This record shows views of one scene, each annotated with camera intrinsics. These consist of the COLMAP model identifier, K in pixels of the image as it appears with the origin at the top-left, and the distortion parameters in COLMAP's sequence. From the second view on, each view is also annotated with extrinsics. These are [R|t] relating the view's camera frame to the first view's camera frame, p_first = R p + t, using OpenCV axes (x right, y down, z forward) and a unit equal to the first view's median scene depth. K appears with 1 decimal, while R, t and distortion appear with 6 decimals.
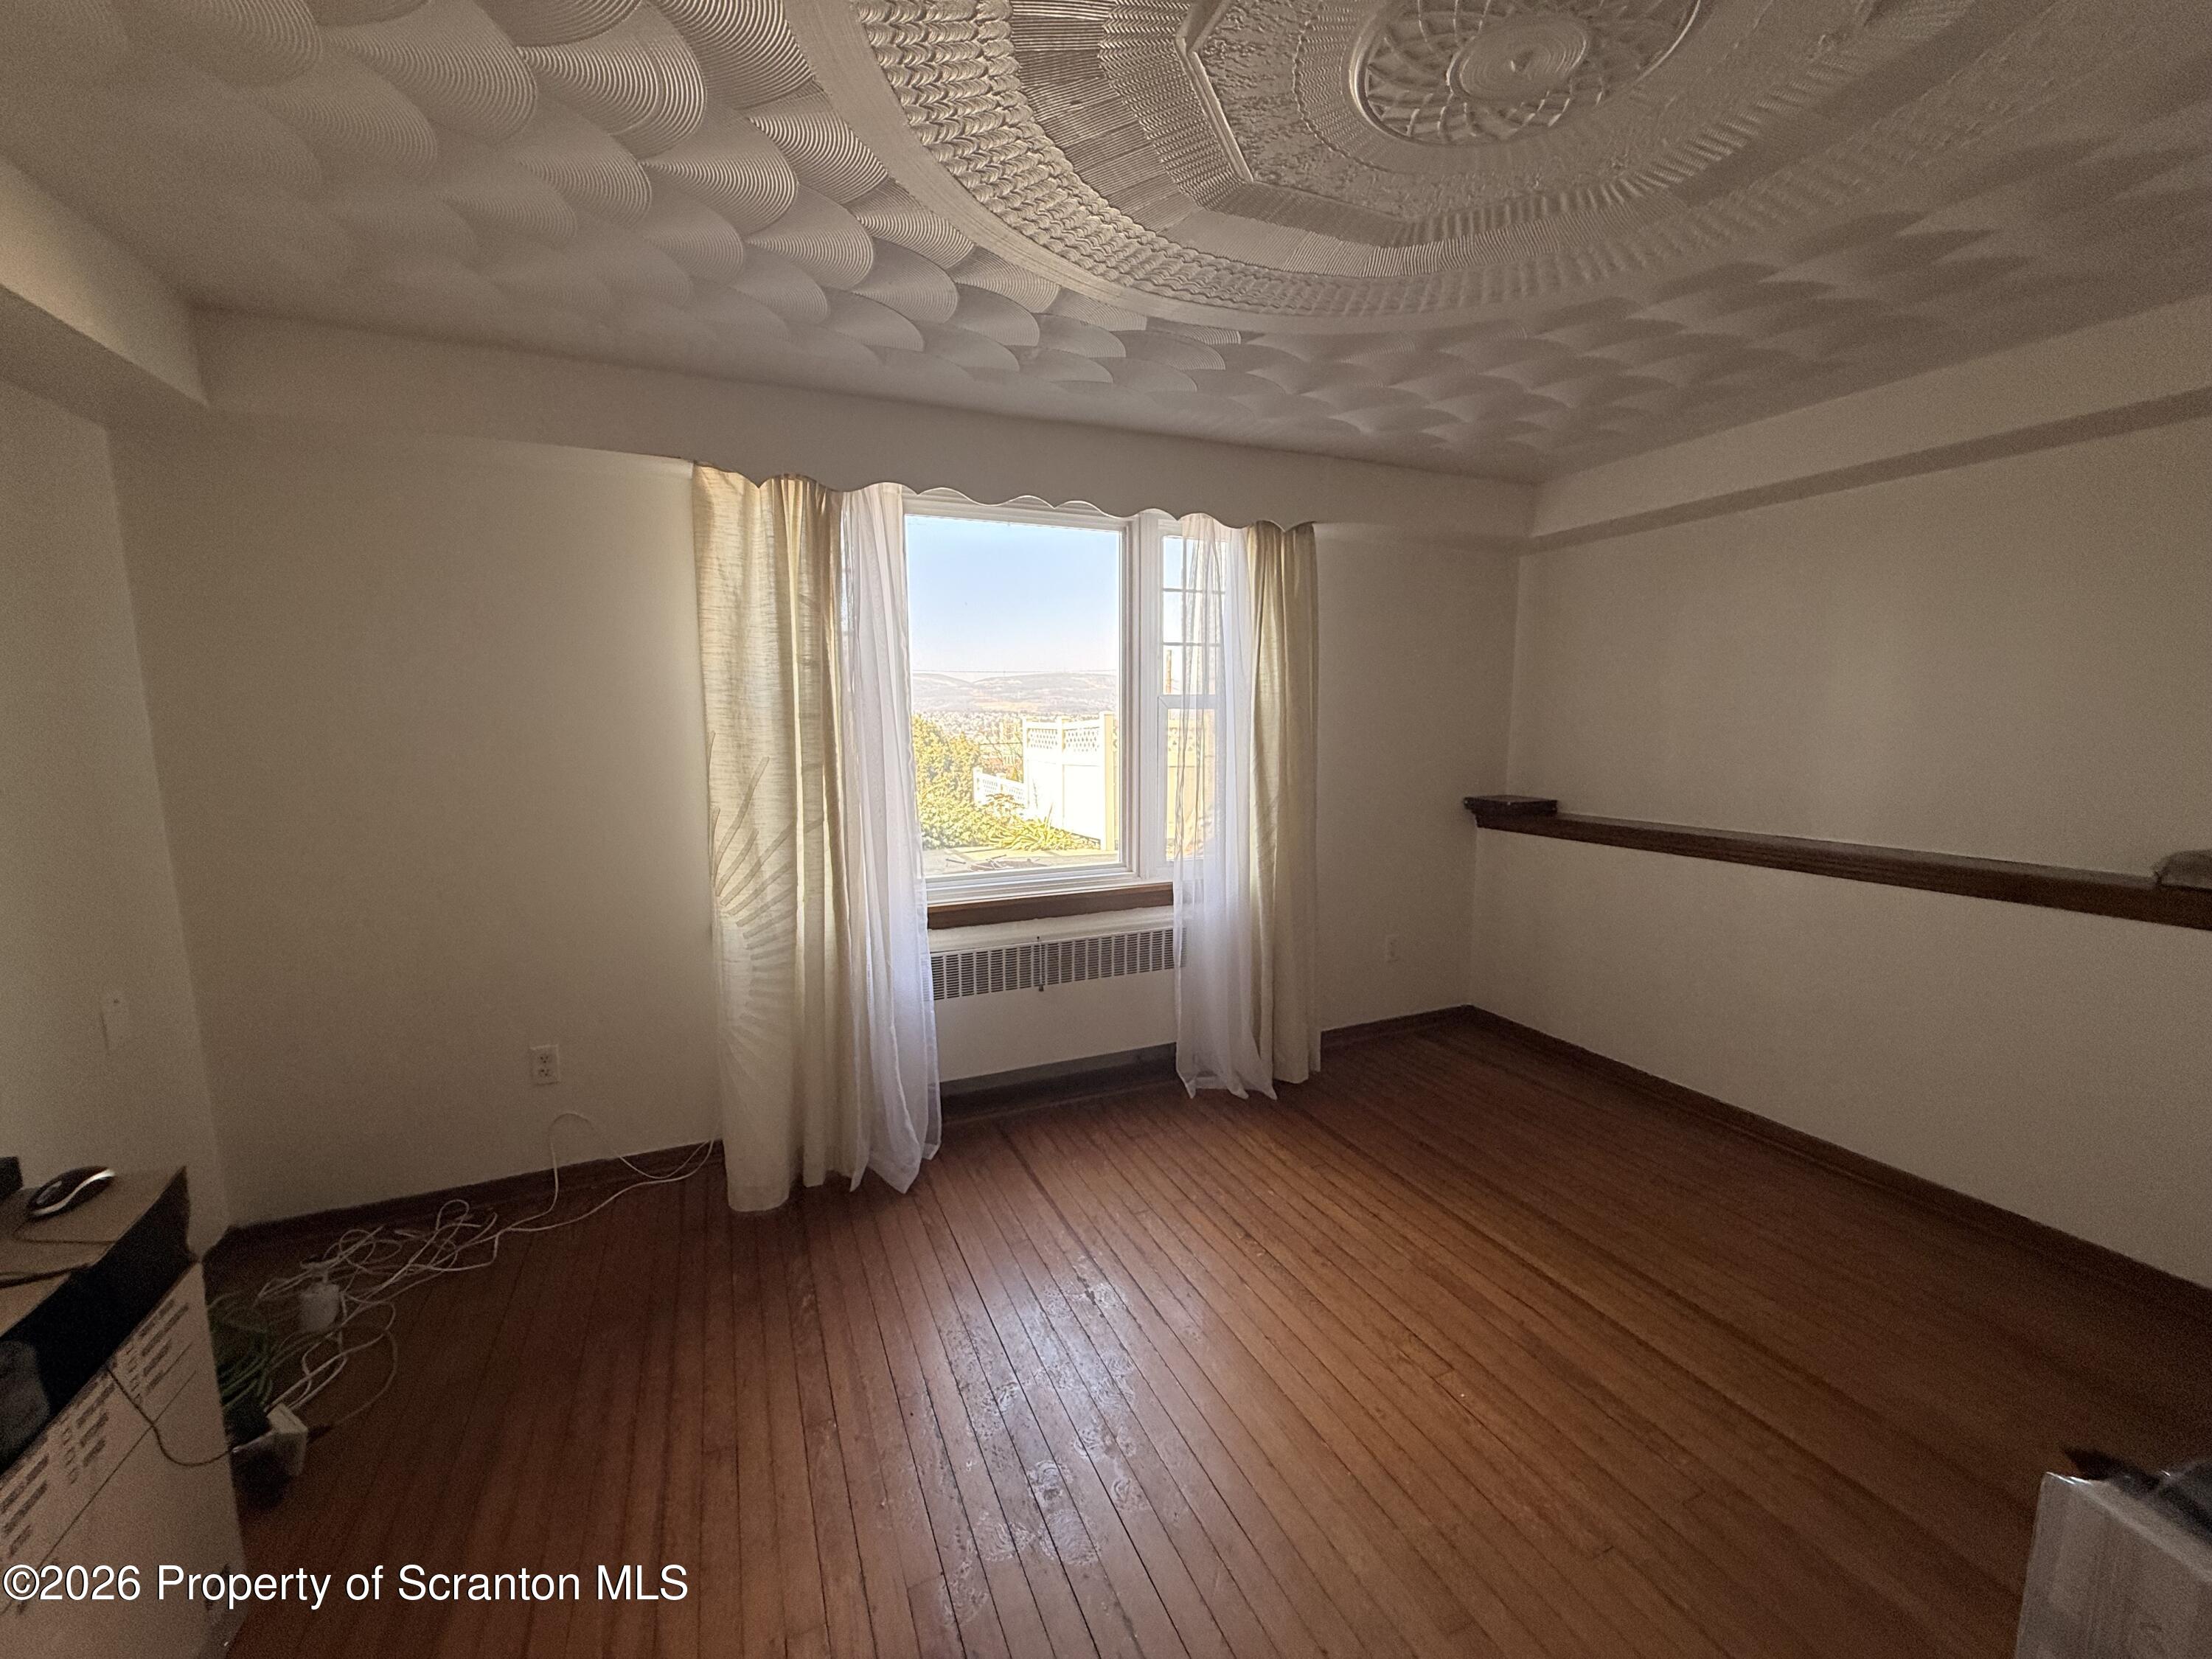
lens RADIAL K [[887.7, 0, 1106.0], [0, 887.7, 829.5], [0, 0, 1]] dist [0.001136, 0.000044]
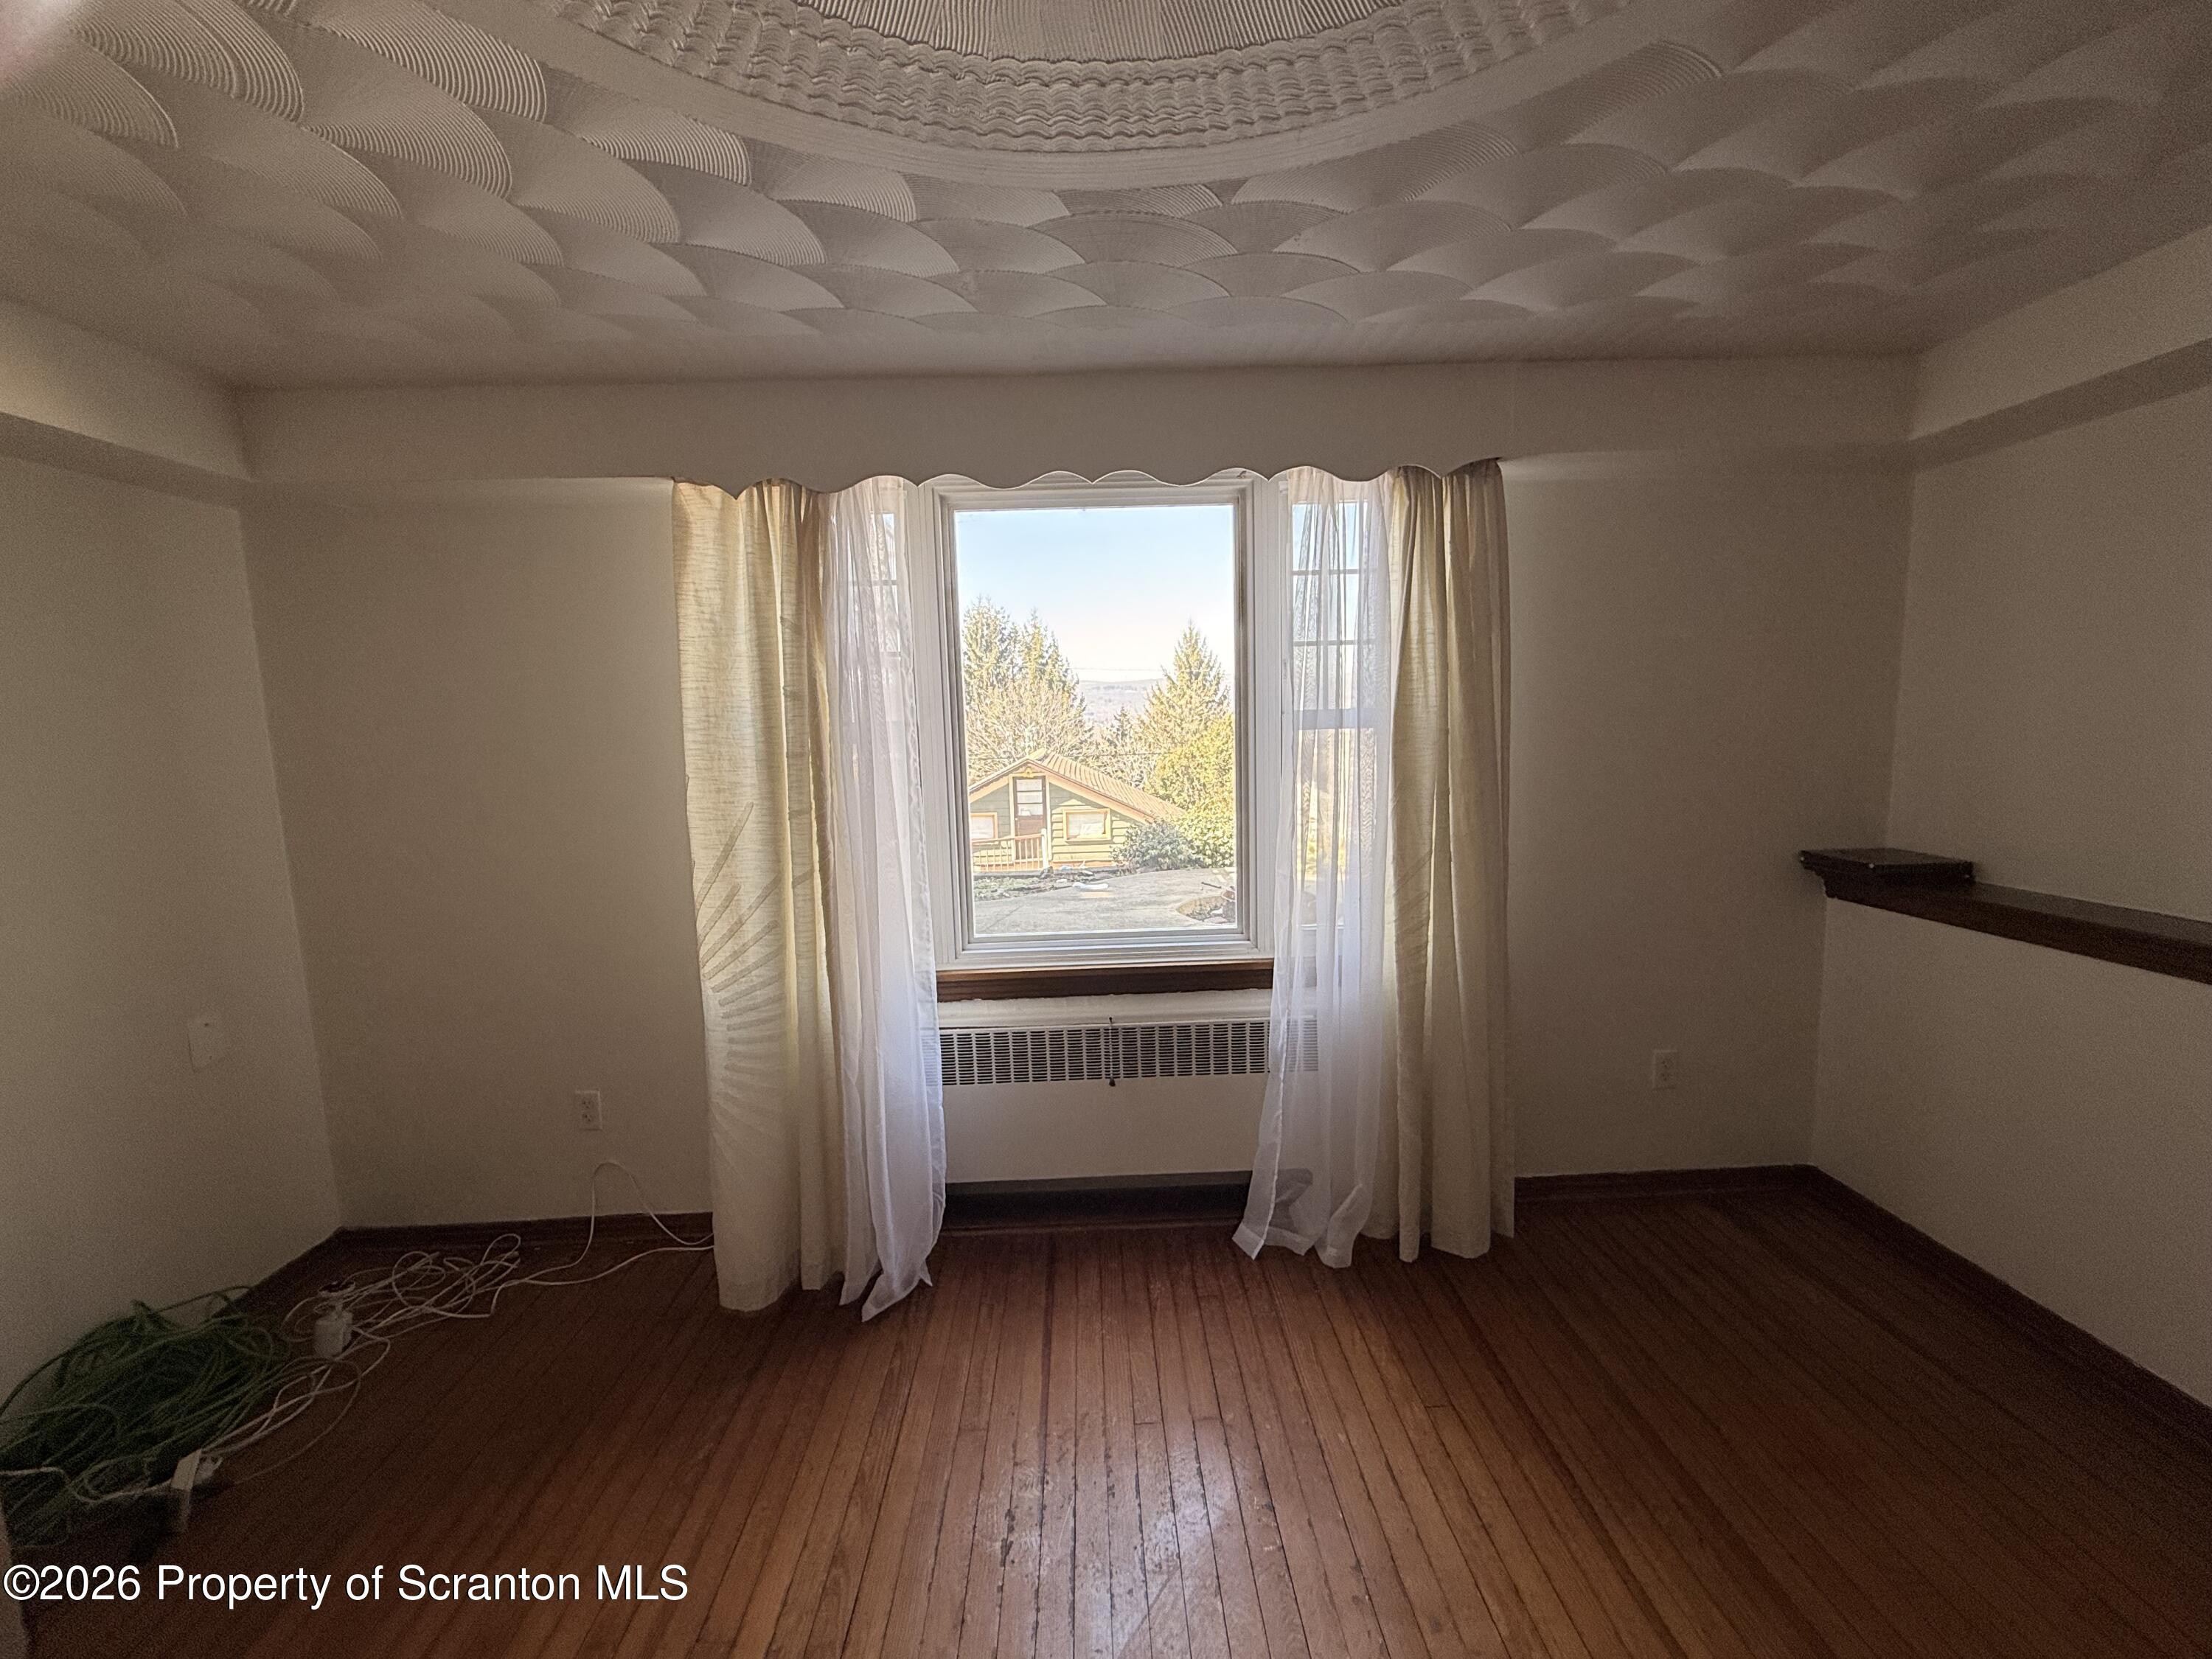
lens RADIAL K [[926.7, 0, 1106.0], [0, 926.7, 829.5], [0, 0, 1]] dist [0.001581, -0.000601]
pose [[0.927011, 0.022544, -0.374357, 0.284952], [-0.024373, 0.999703, -0.000151, -0.061244], [0.374242, 0.009264, 0.927285, 0.268294]]
